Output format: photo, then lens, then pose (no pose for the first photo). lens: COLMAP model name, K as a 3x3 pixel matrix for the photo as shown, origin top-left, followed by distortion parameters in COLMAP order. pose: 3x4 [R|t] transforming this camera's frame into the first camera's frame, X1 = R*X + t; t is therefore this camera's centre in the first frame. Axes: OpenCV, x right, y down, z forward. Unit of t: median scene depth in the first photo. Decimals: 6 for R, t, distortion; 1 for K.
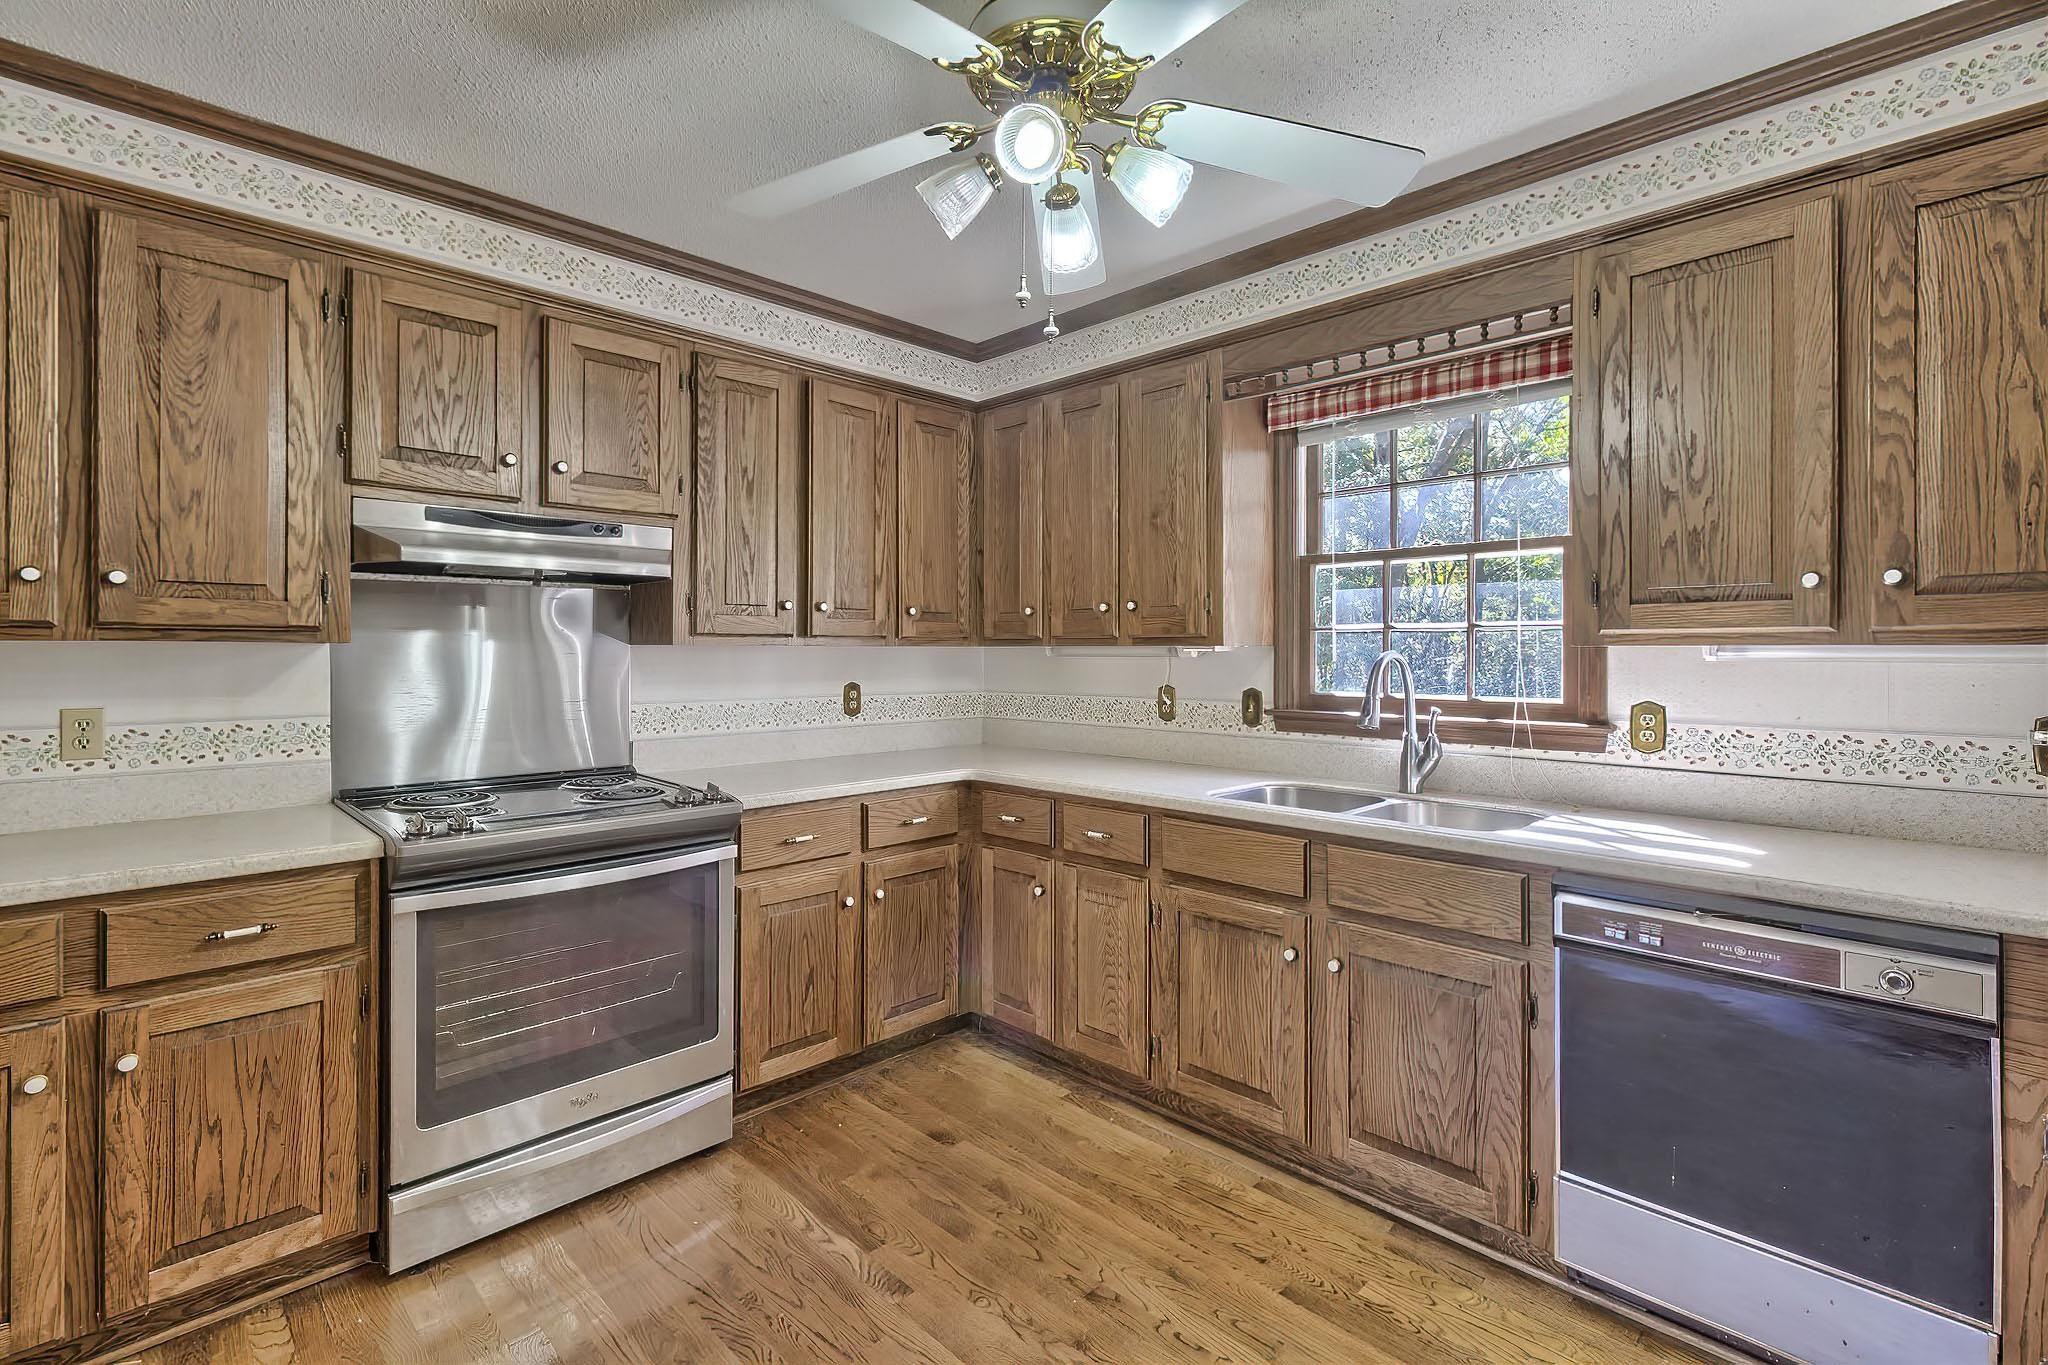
lens RADIAL K [[939.3, 0, 1027.3], [0, 939.3, 650.6], [0, 0, 1]] dist [0.007102, -0.001454]
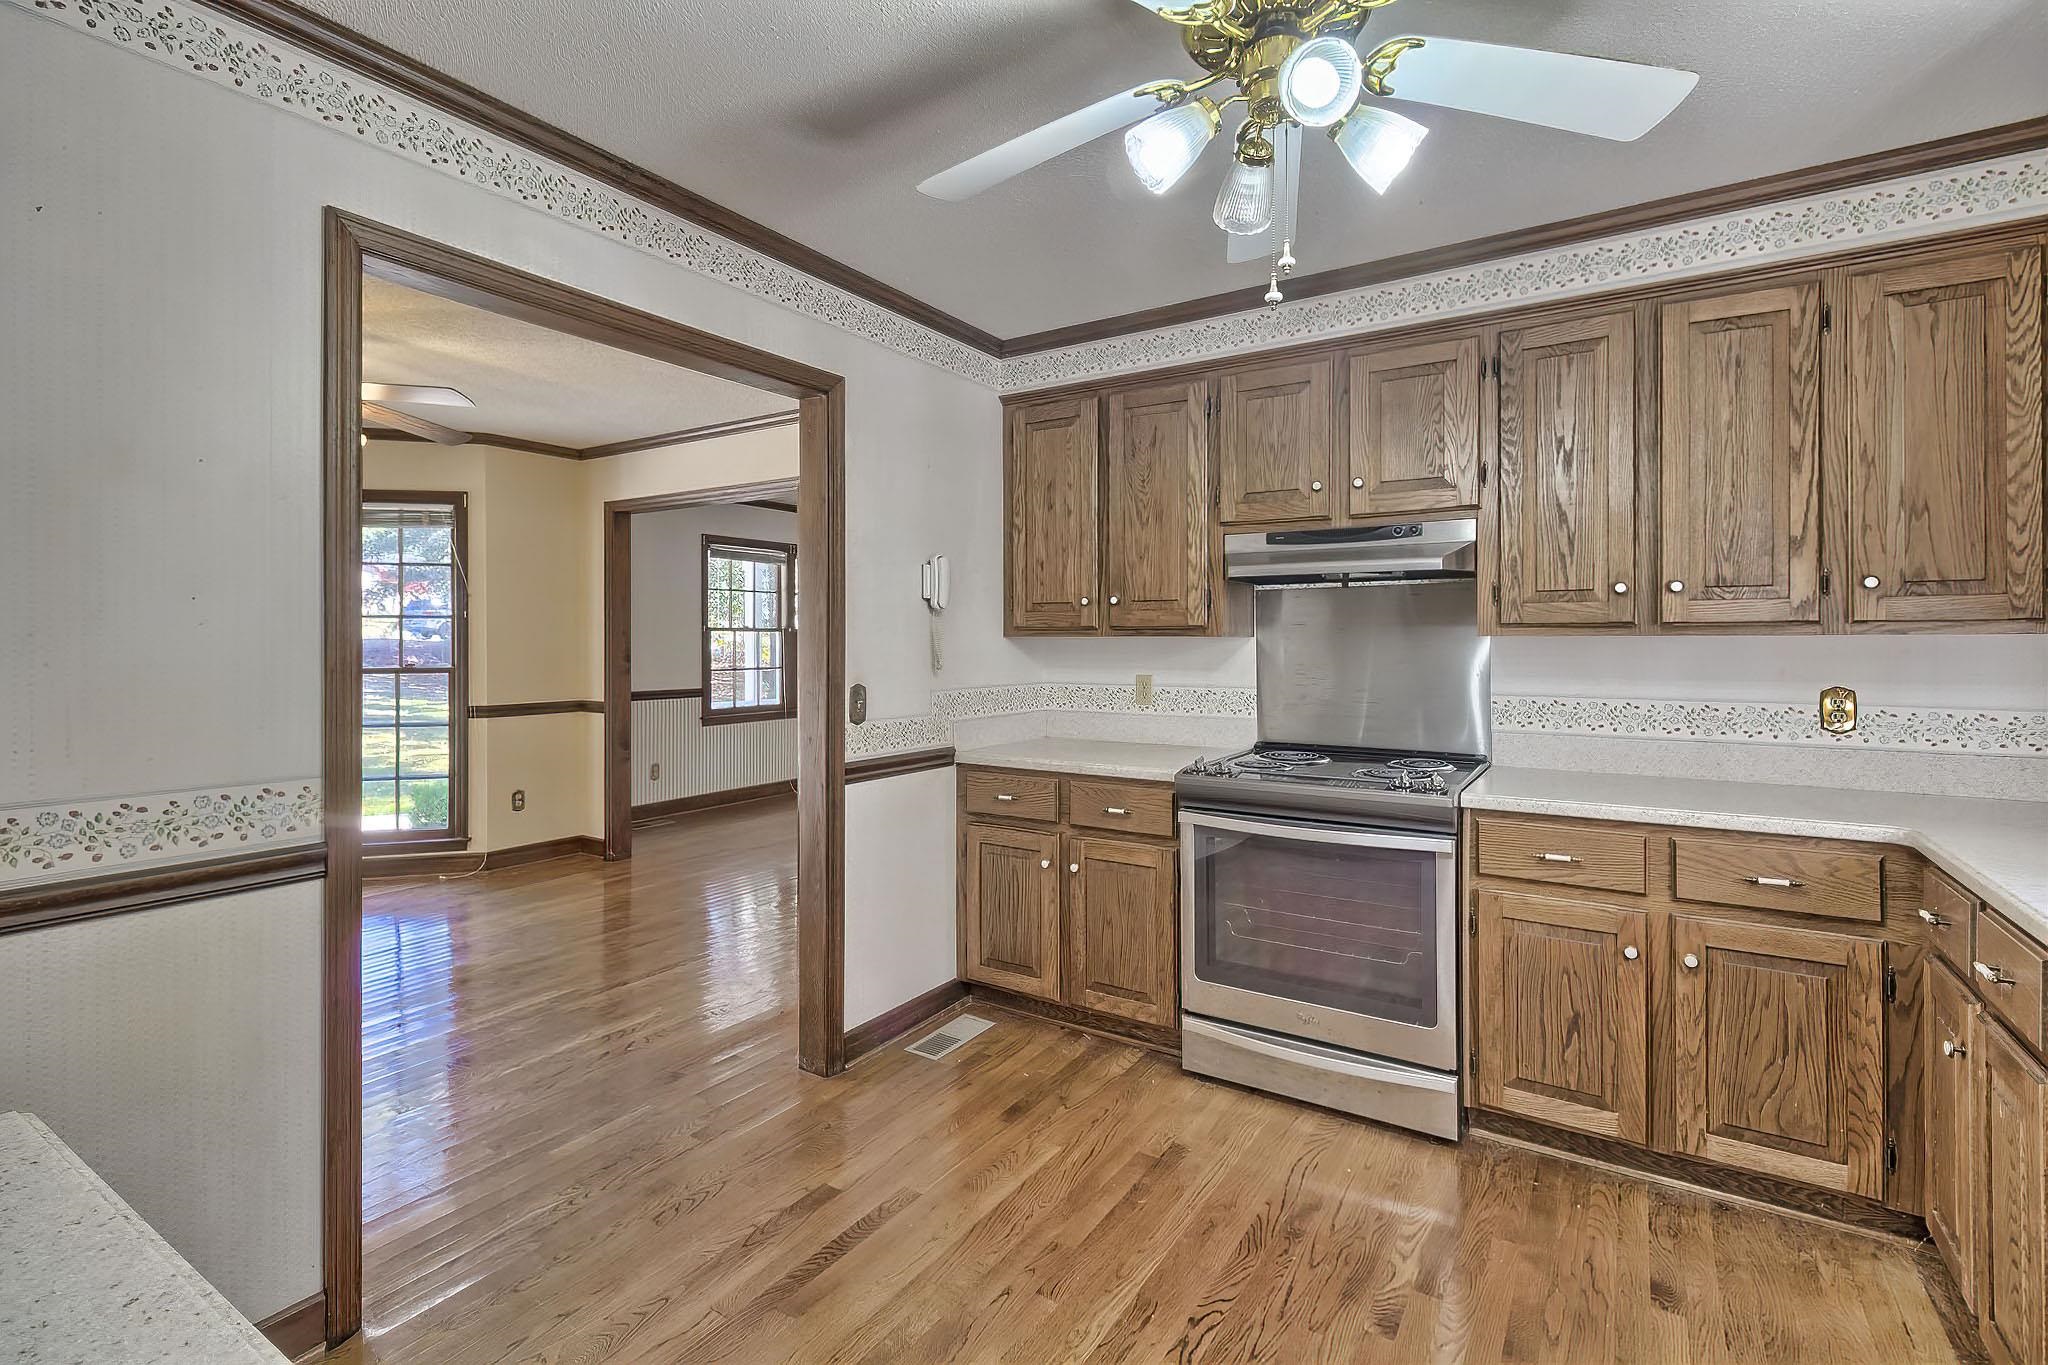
lens RADIAL K [[939.3, 0, 1018.1], [0, 939.3, 641.8], [0, 0, 1]] dist [0.007102, -0.001454]
pose [[0.207332, -0.001972, -0.978269, 0.497343], [0.000519, 0.999998, -0.001906, 0.001752], [0.978271, -0.000113, 0.207332, 0.320296]]
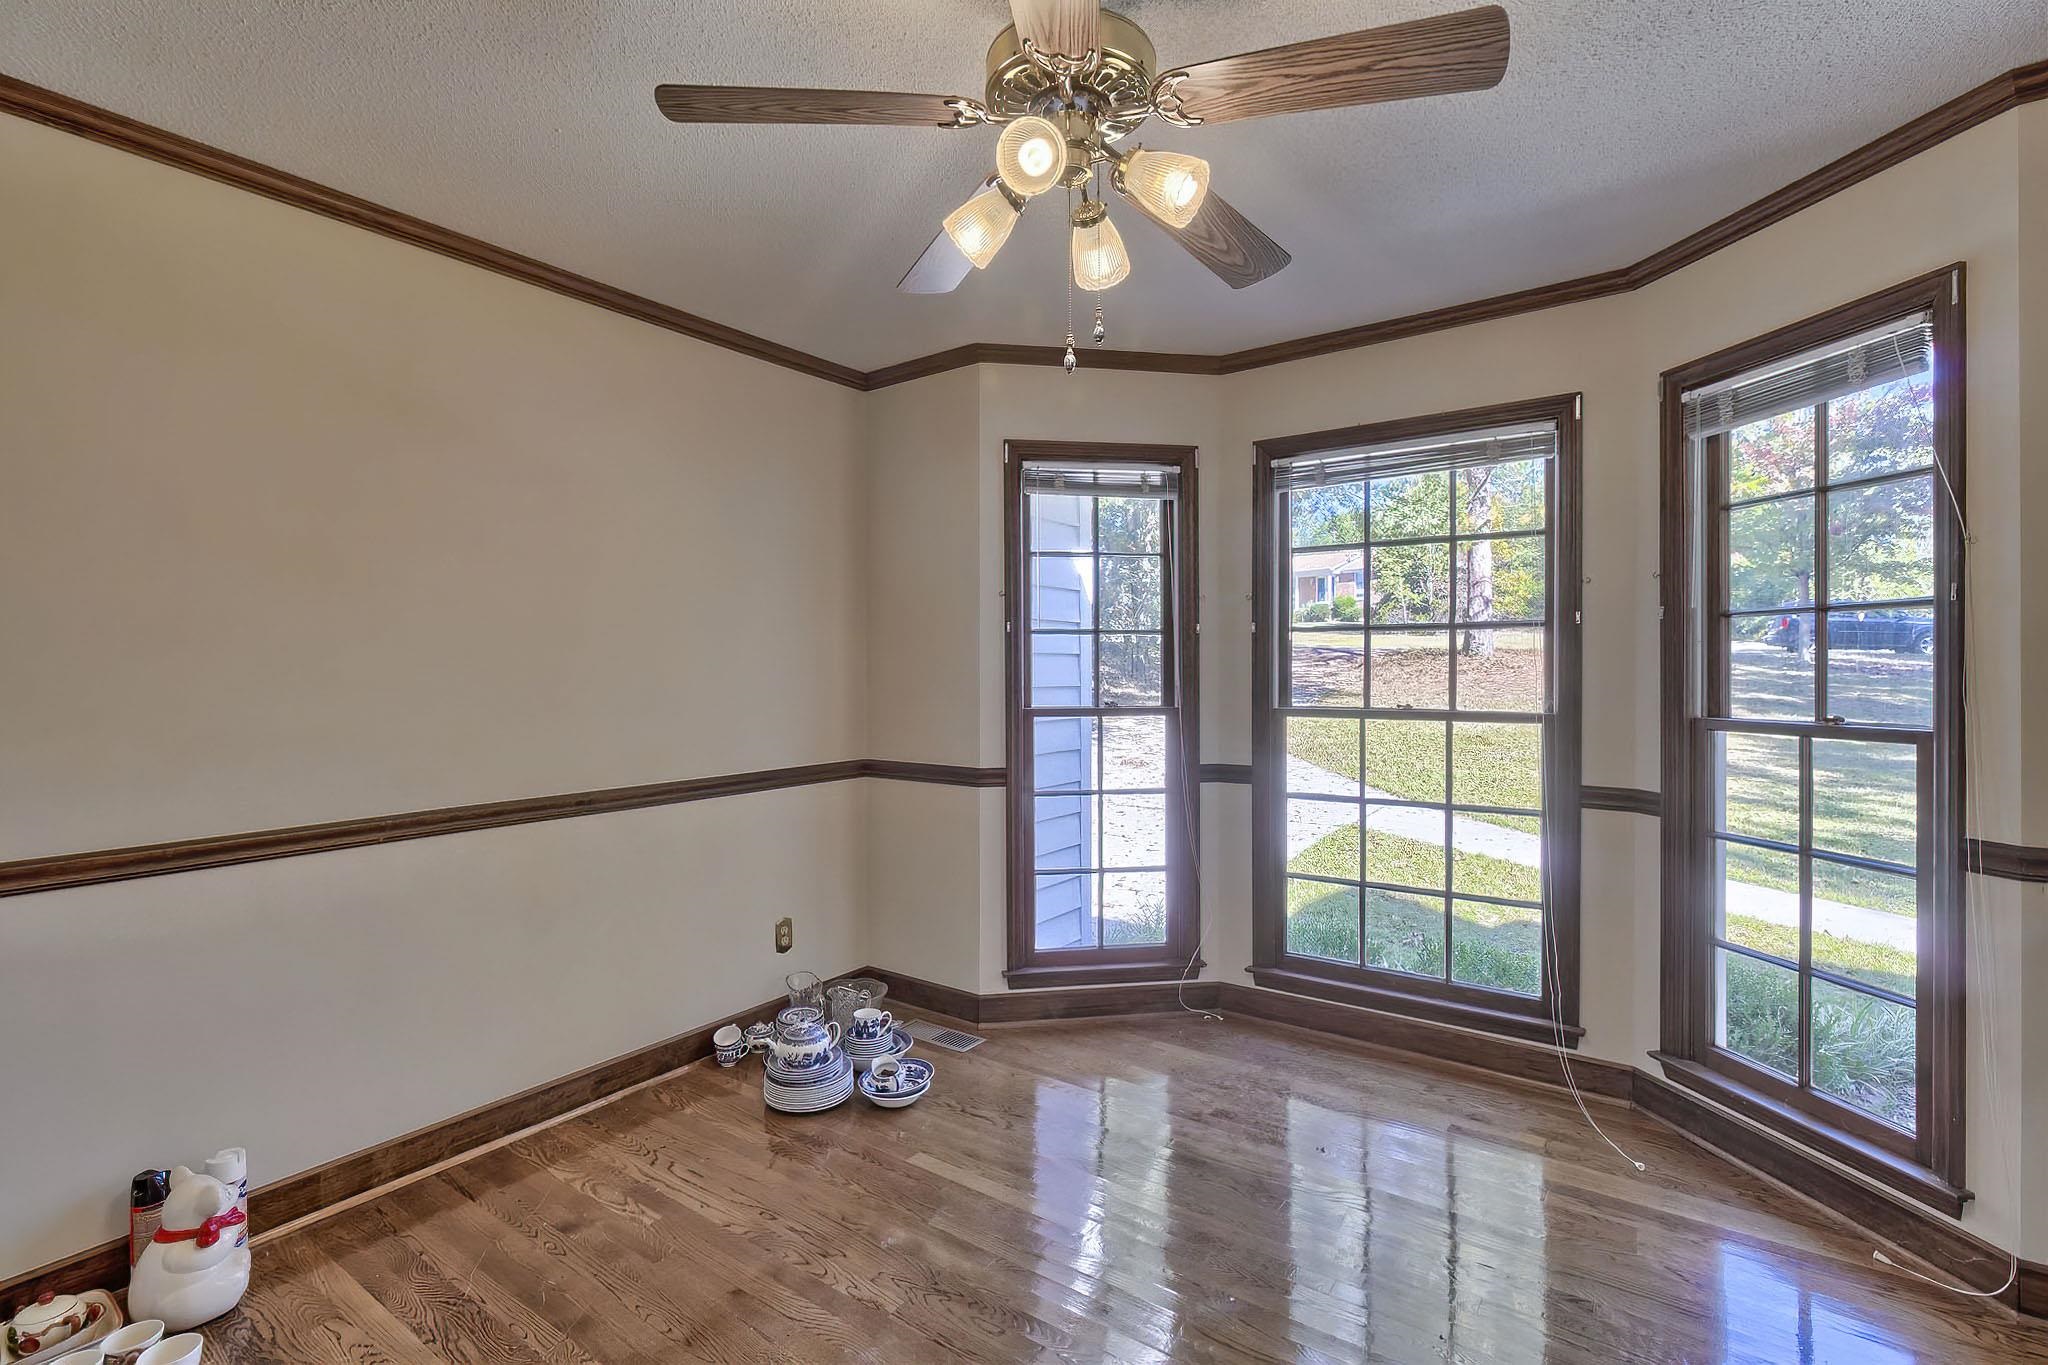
lens RADIAL K [[939.3, 0, 1023.9], [0, 939.3, 673.3], [0, 0, 1]] dist [0.007102, -0.001454]
pose [[-0.985348, -0.001681, -0.170546, -0.768123], [-0.002073, 0.999996, 0.002119, 0.004317], [0.170542, 0.002441, -0.985347, 0.209502]]
